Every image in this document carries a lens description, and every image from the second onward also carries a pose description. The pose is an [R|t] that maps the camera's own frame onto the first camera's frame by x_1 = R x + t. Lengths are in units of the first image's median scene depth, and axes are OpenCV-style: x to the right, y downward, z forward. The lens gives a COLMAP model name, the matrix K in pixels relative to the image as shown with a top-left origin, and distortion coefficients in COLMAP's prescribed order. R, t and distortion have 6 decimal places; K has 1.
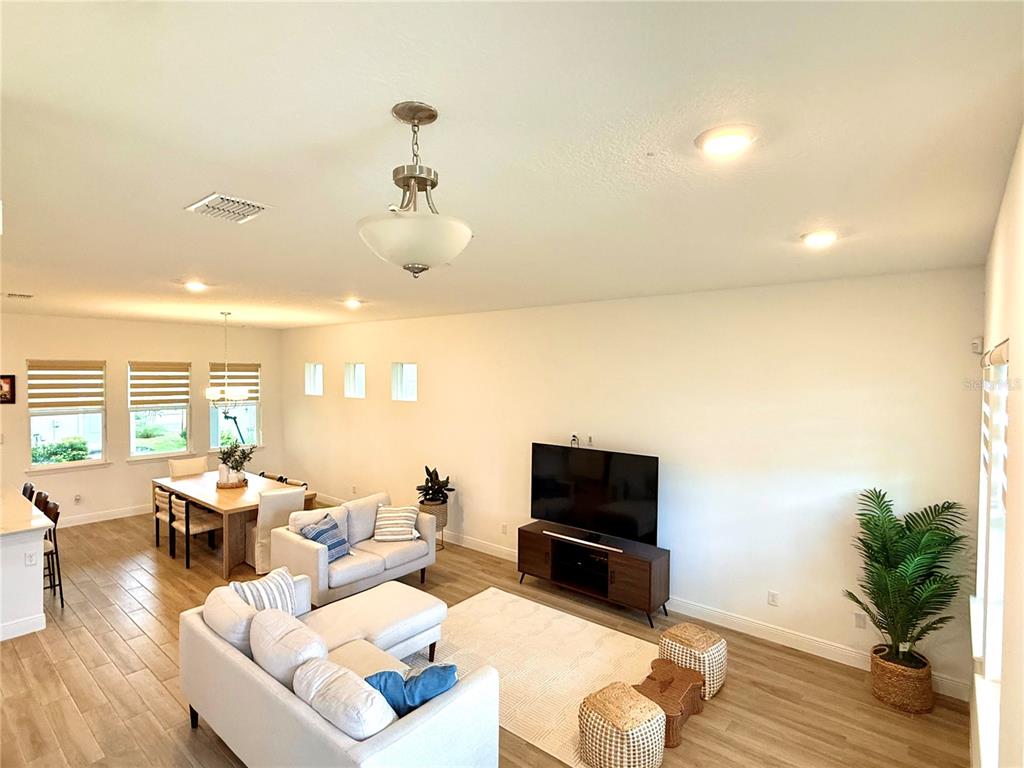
lens RADIAL K [[526.8, 0, 514.8], [0, 526.8, 383.4], [0, 0, 1]] dist [-0.001806, 0.001921]
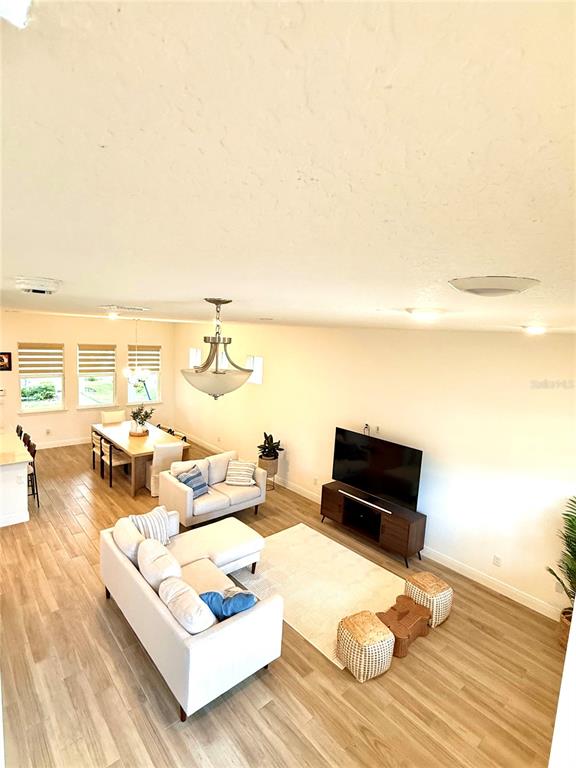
lens RADIAL K [[395.1, 0, 291.1], [0, 395.1, 382.8], [0, 0, 1]] dist [-0.001806, 0.001921]
pose [[0.987503, 0.064226, -0.143921, 0.070253], [-0.050275, 0.993860, 0.098563, -0.123527], [0.149368, -0.090095, 0.984668, -0.057510]]
